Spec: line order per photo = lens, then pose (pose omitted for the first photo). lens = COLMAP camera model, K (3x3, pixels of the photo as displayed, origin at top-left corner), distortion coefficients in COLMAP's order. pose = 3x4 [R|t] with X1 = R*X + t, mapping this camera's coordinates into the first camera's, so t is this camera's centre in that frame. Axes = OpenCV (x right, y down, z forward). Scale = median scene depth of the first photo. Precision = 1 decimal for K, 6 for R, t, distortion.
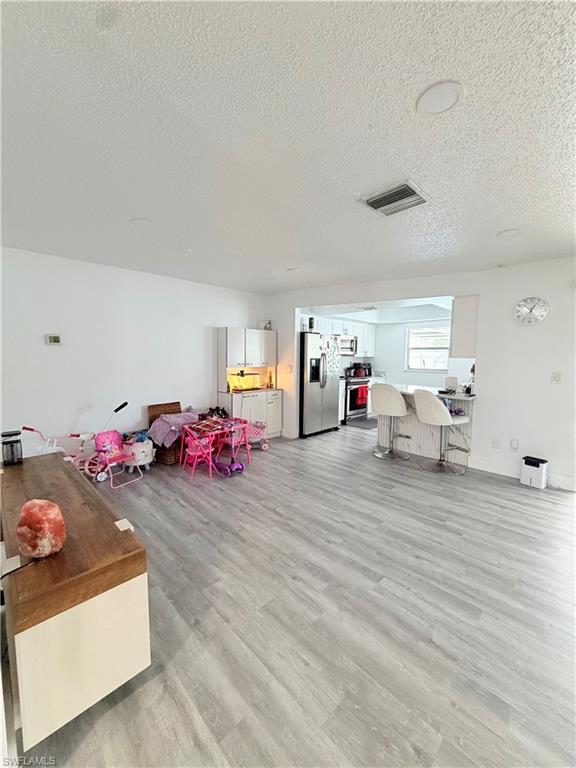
lens RADIAL K [[307.0, 0, 288.9], [0, 307.0, 381.8], [0, 0, 1]] dist [-0.002852, 0.000617]
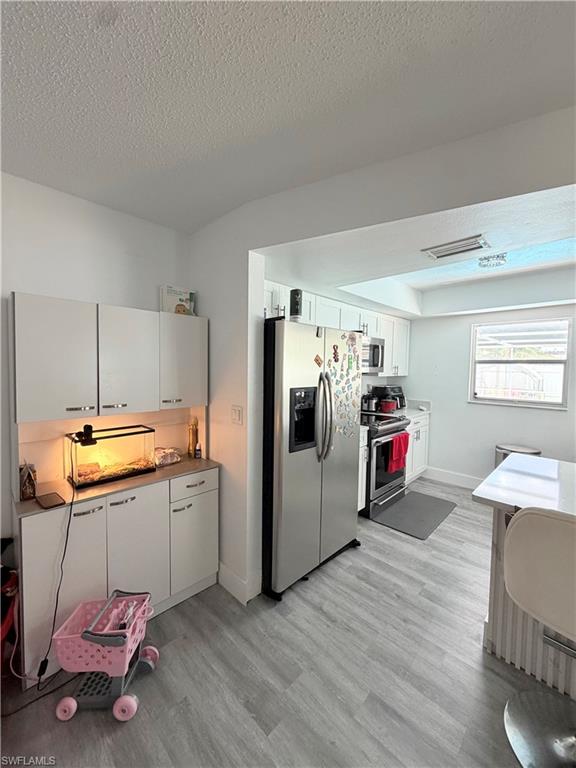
lens RADIAL K [[307.0, 0, 288.9], [0, 307.0, 381.8], [0, 0, 1]] dist [-0.002852, 0.000617]
pose [[0.999730, 0.003888, 0.022896, 0.054784], [-0.003067, 0.999356, -0.035762, -0.066369], [-0.023020, 0.035683, 0.999098, 0.585687]]
